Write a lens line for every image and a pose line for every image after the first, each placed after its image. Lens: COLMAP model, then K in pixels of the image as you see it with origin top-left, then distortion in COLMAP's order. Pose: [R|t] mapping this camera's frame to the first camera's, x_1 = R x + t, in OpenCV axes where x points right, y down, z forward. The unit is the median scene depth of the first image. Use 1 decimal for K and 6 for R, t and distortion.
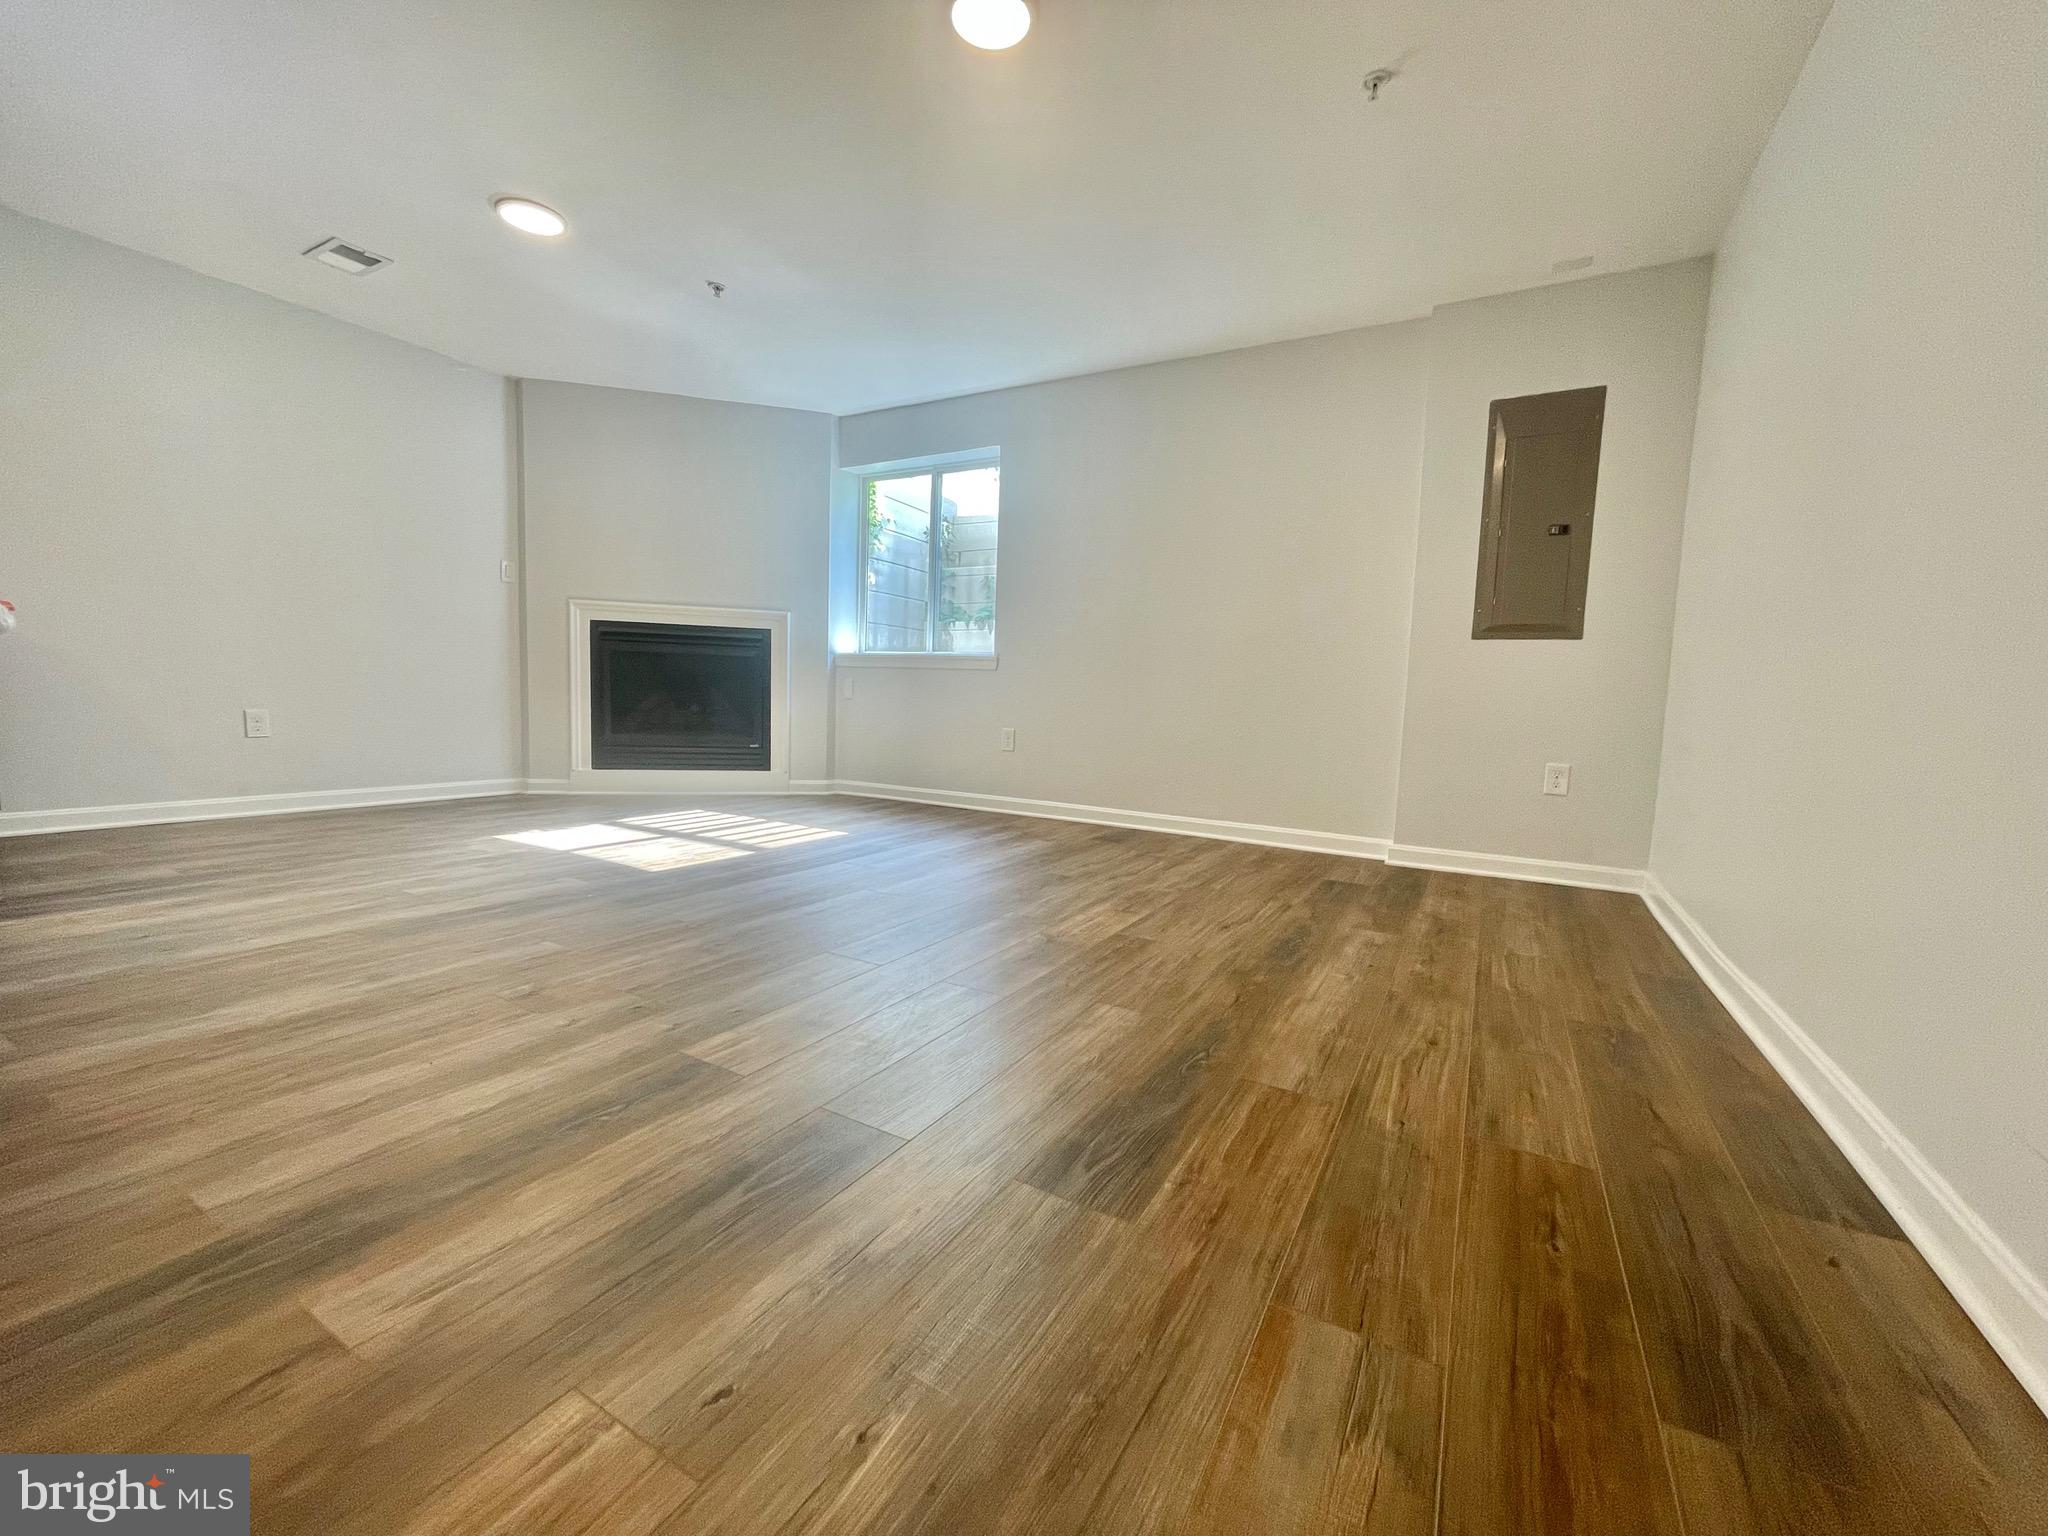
lens RADIAL K [[831.9, 0, 1021.6], [0, 831.9, 773.6], [0, 0, 1]] dist [-0.001595, 0.001422]
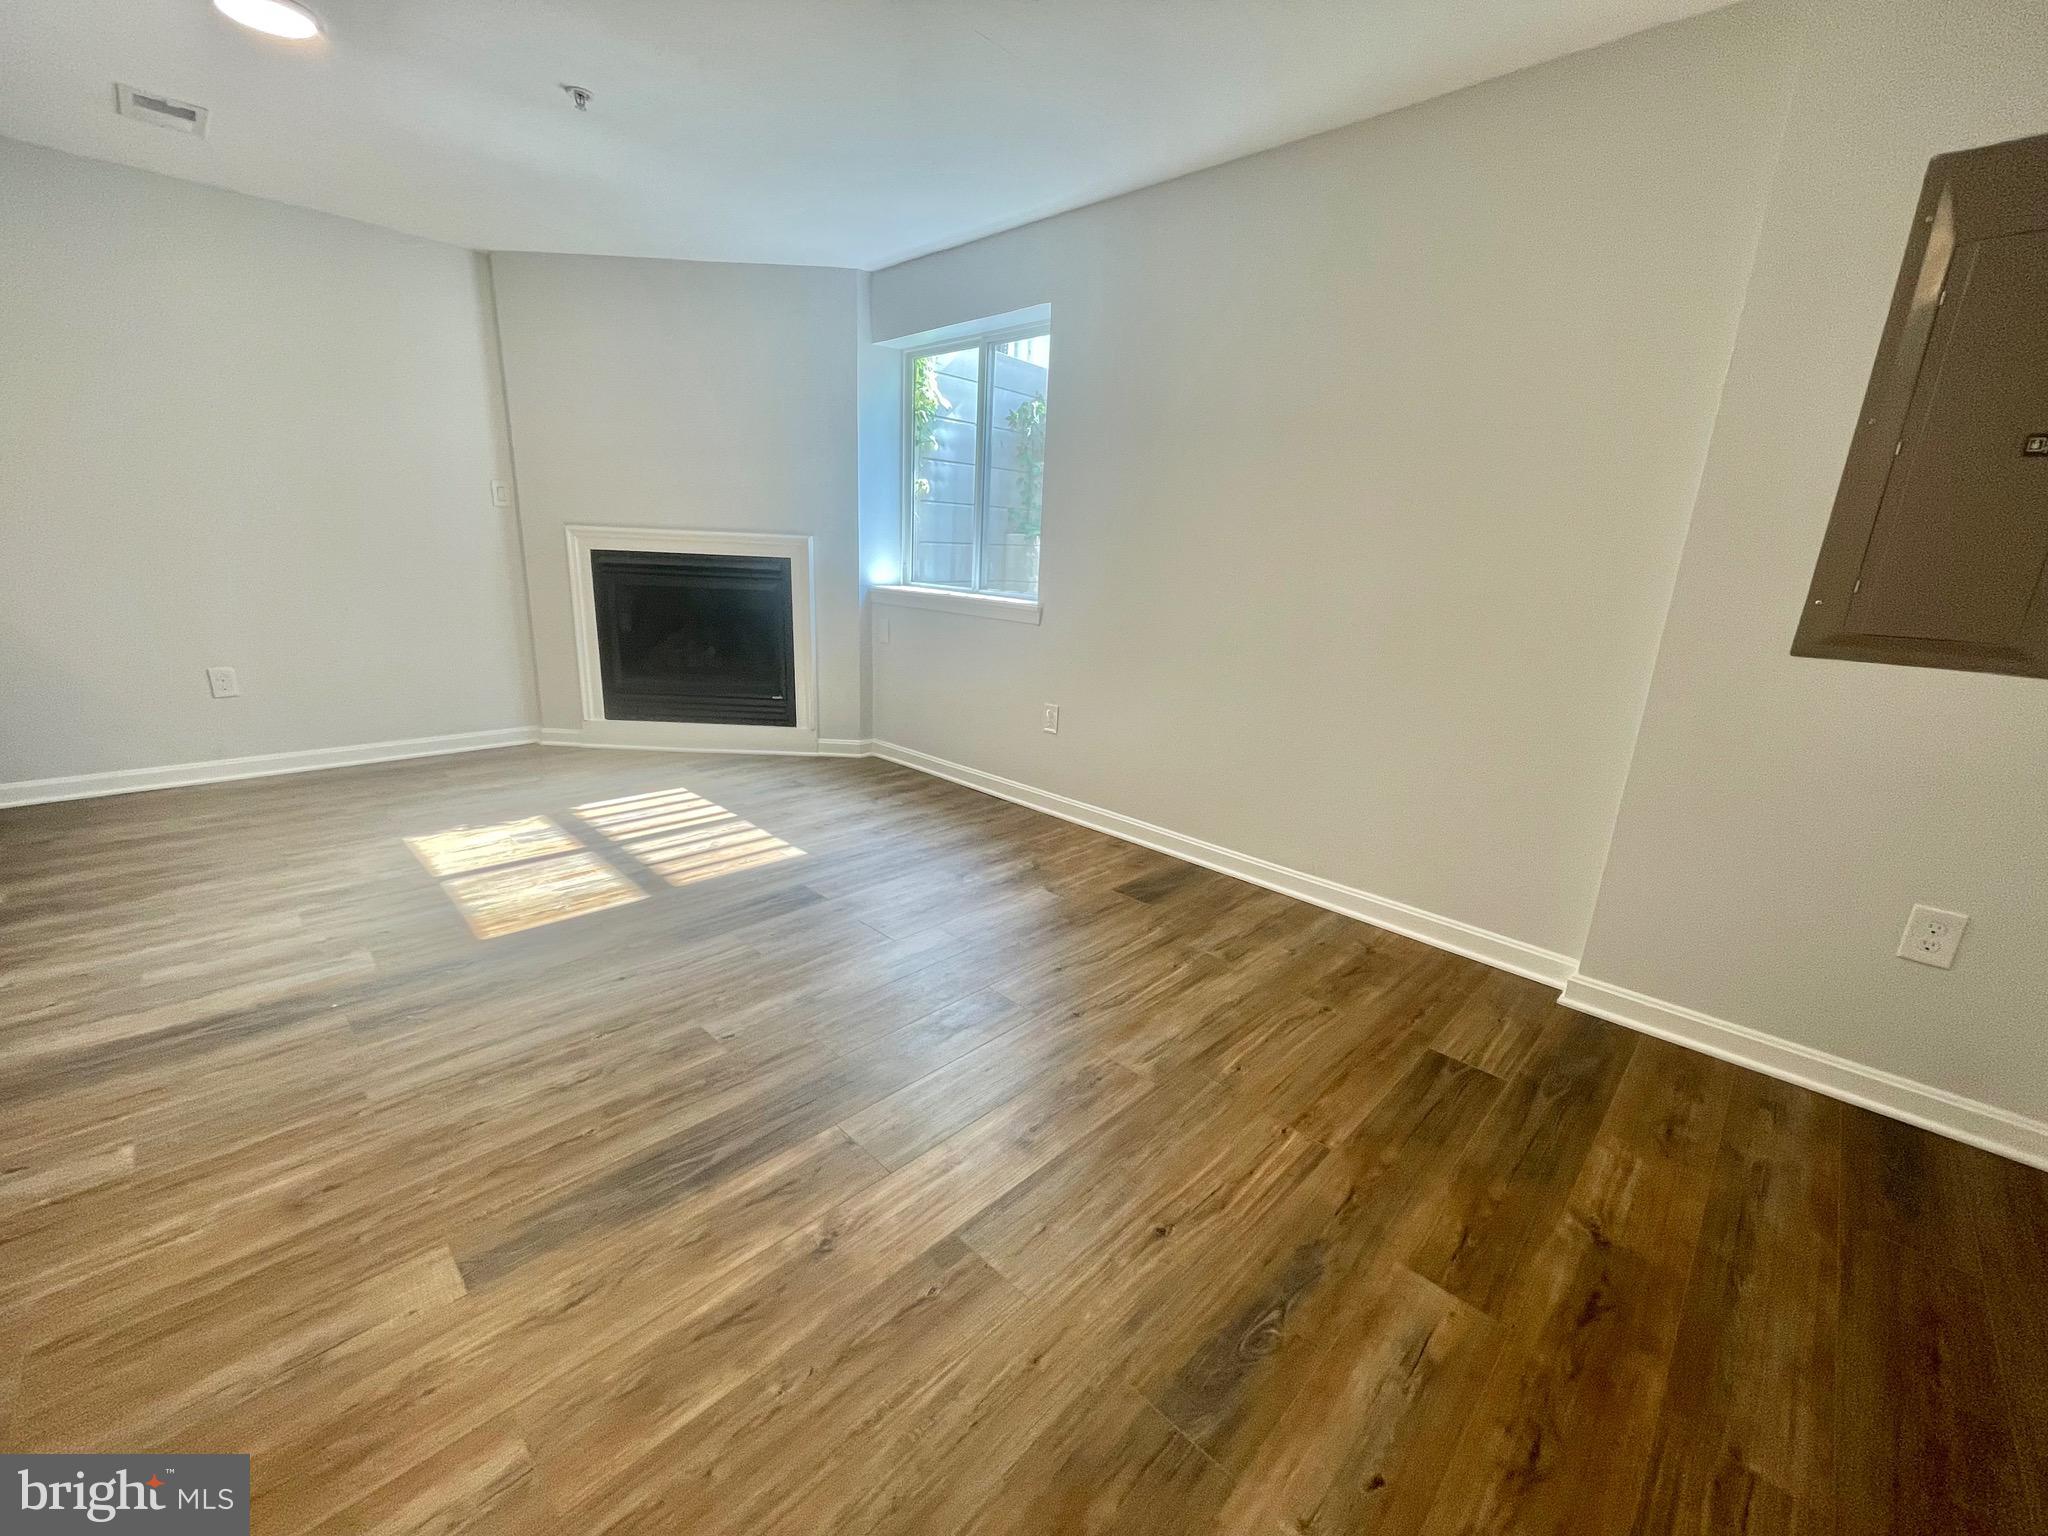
lens RADIAL K [[831.9, 0, 1019.1], [0, 831.9, 773.6], [0, 0, 1]] dist [-0.001595, 0.001422]
pose [[0.967226, 0.073295, -0.243109, 0.140443], [-0.032505, 0.985296, 0.167734, -0.114951], [0.251828, -0.154334, 0.955387, 0.251630]]
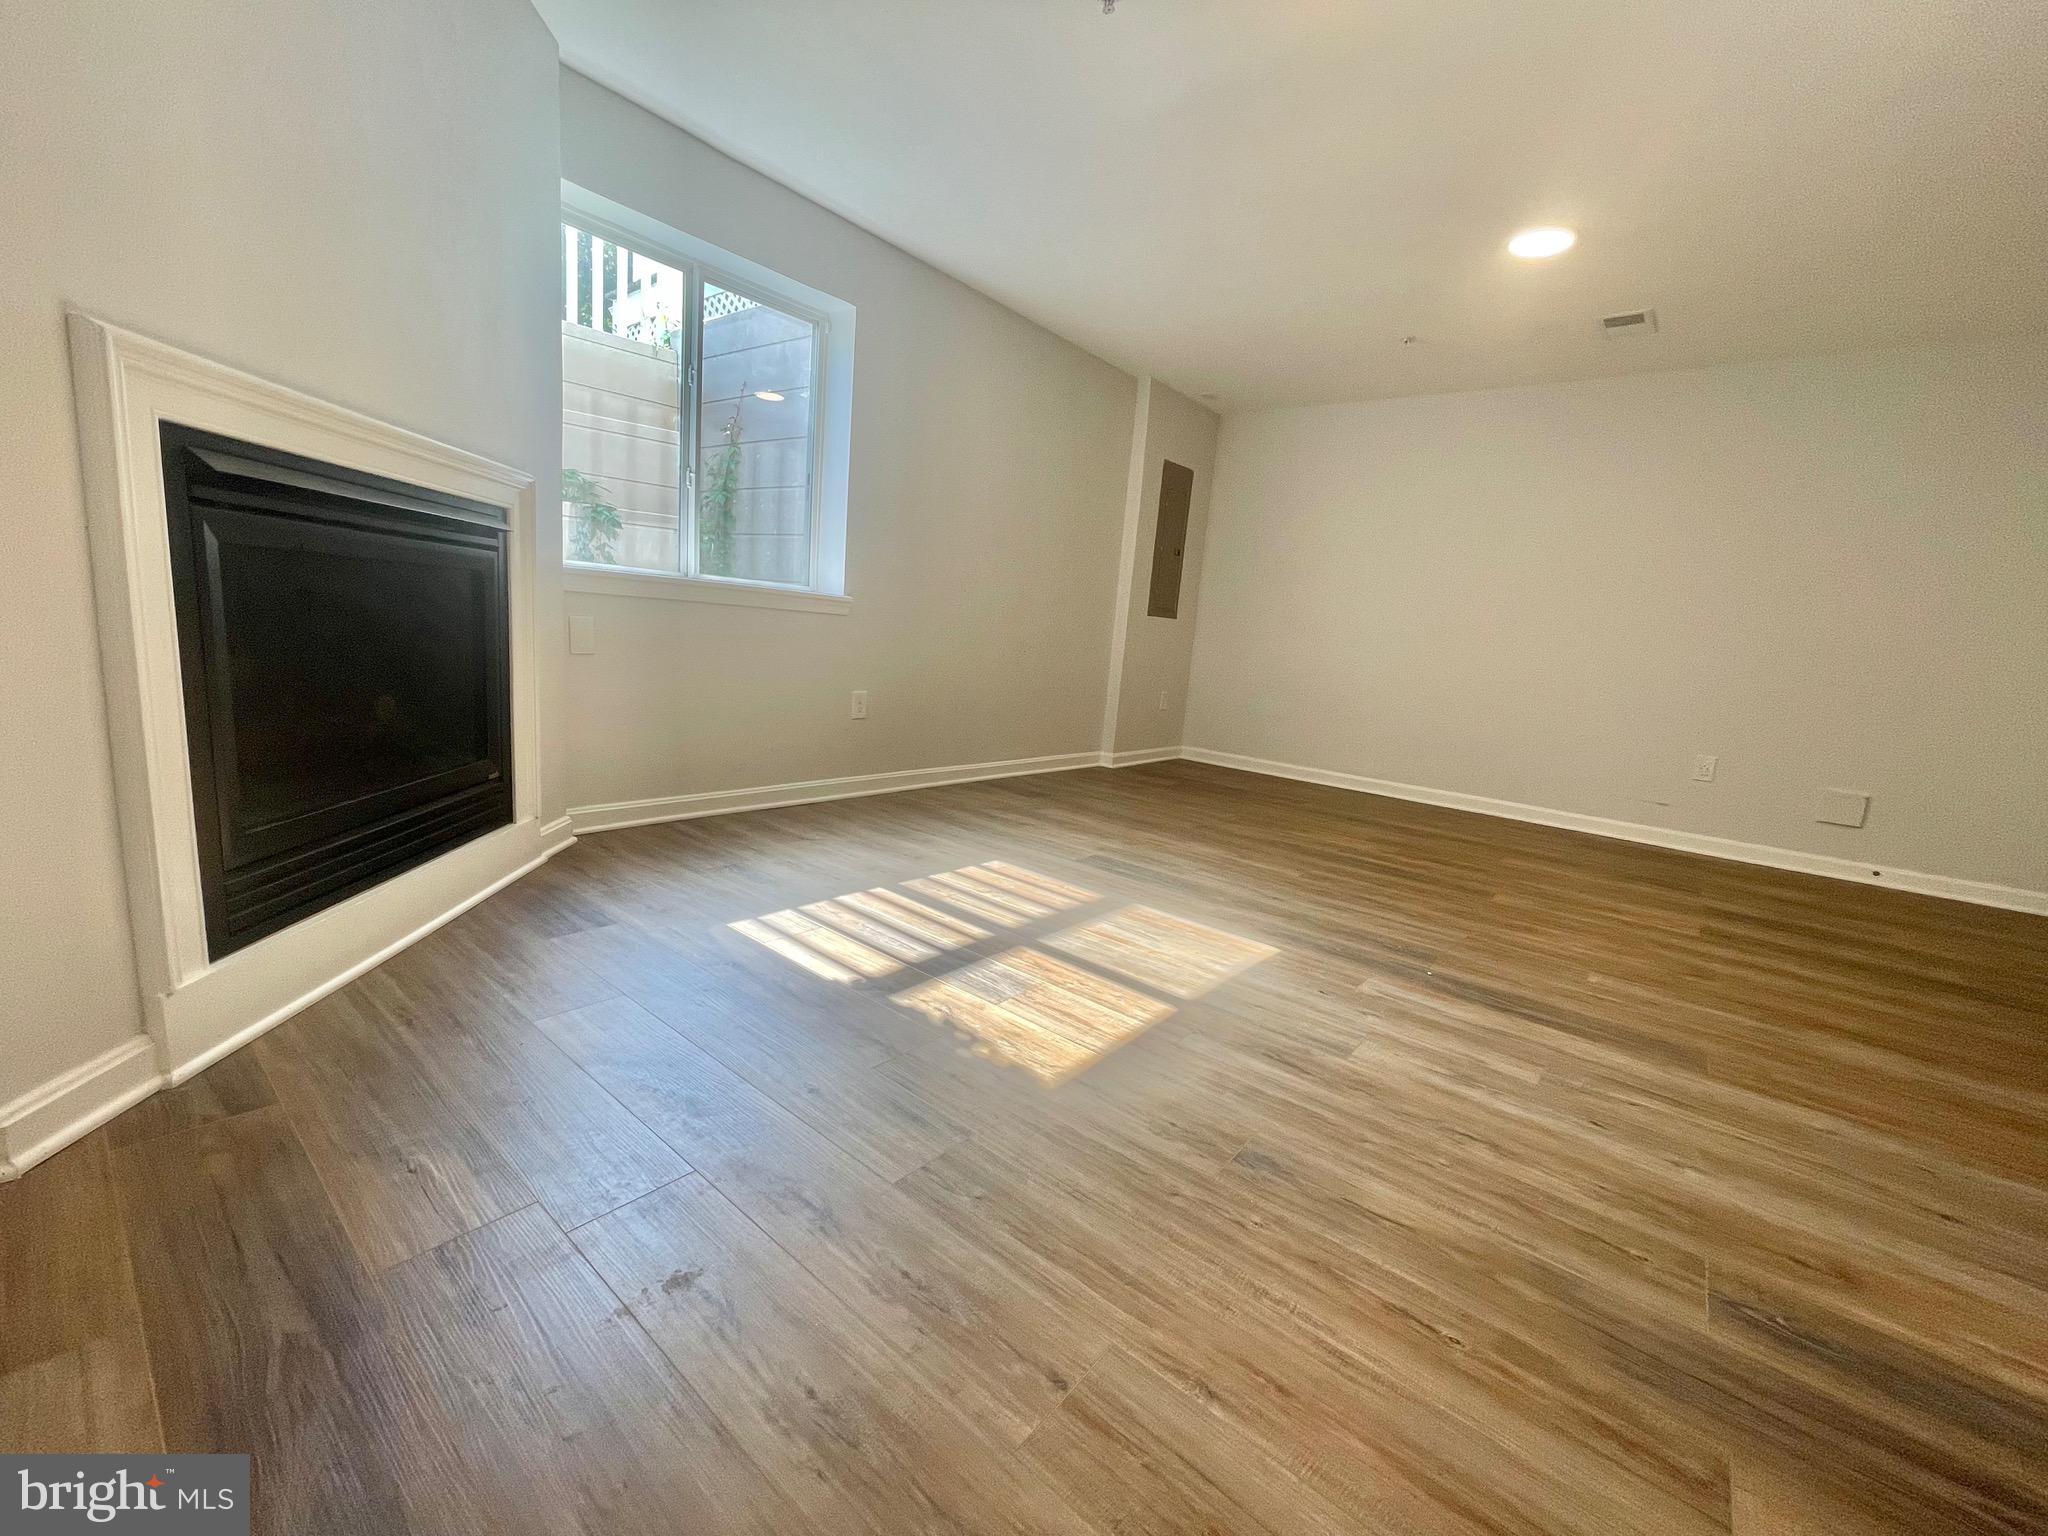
lens RADIAL K [[831.9, 0, 1024.7], [0, 831.9, 769.8], [0, 0, 1]] dist [-0.001595, 0.001422]
pose [[0.168633, -0.183878, 0.968376, -0.749256], [0.019391, 0.982874, 0.183254, -0.119529], [-0.985488, -0.012125, 0.169311, 0.690769]]
